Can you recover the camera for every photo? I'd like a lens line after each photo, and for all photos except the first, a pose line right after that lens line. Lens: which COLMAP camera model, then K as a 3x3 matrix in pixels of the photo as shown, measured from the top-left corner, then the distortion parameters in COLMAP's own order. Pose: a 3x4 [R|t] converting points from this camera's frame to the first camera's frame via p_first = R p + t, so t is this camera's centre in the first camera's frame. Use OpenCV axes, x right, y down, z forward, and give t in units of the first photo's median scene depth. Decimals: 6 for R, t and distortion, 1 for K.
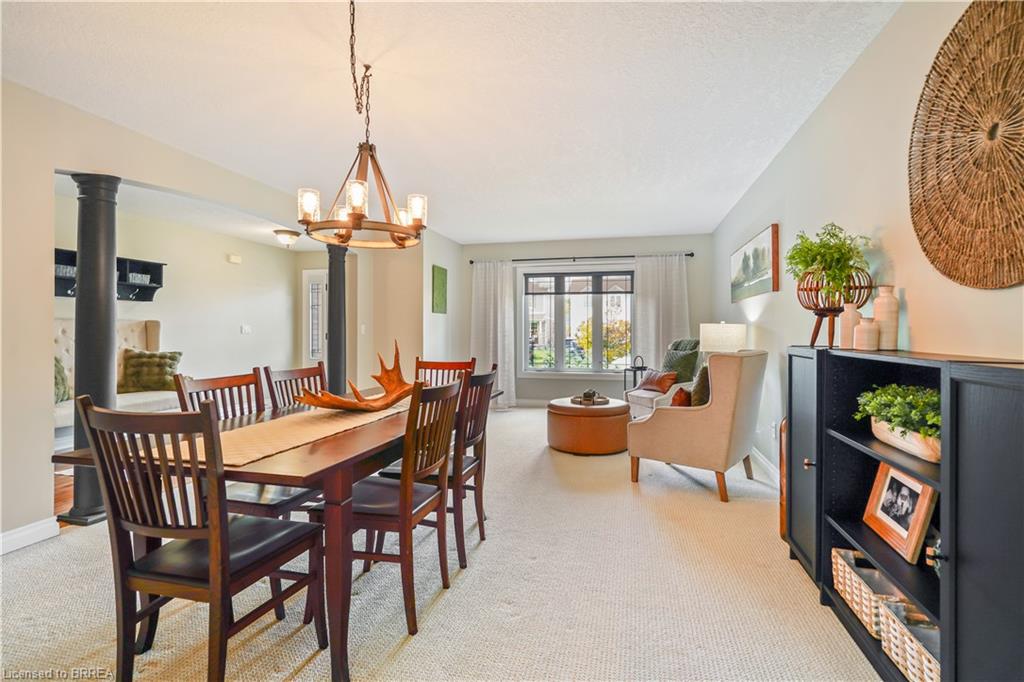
lens RADIAL K [[471.1, 0, 514.9], [0, 471.1, 333.4], [0, 0, 1]] dist [0.000951, 0.001286]
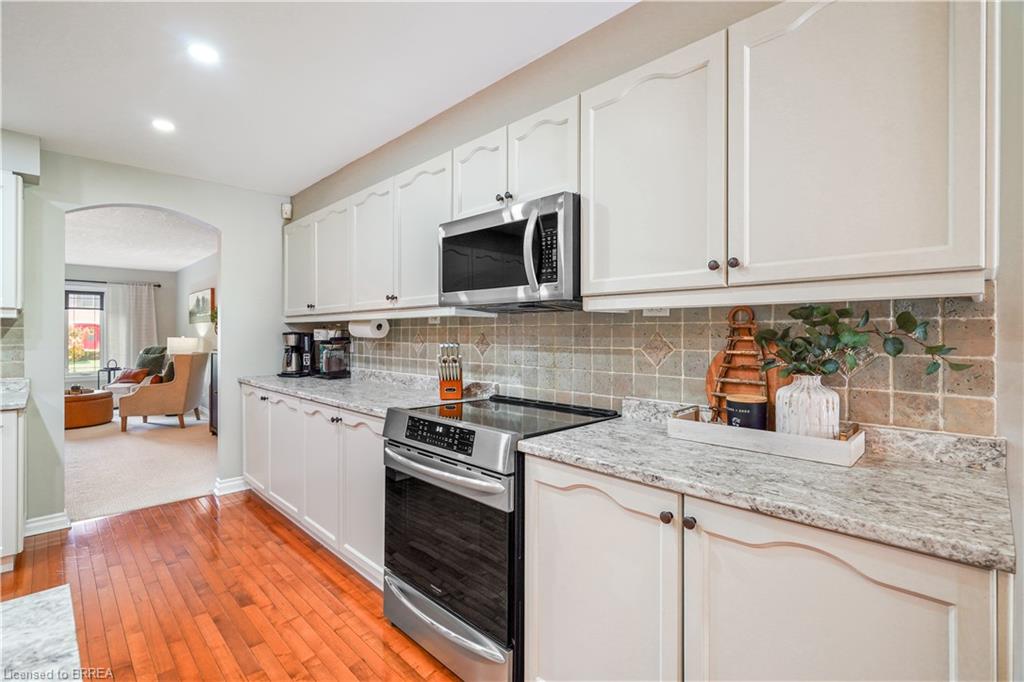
lens RADIAL K [[471.1, 0, 516.1], [0, 471.1, 336.5], [0, 0, 1]] dist [0.000951, 0.001286]
pose [[0.519077, 0.003140, 0.854722, -0.354006], [-0.000119, 0.999994, -0.003602, -0.015532], [-0.854727, 0.001767, 0.519074, -0.828274]]
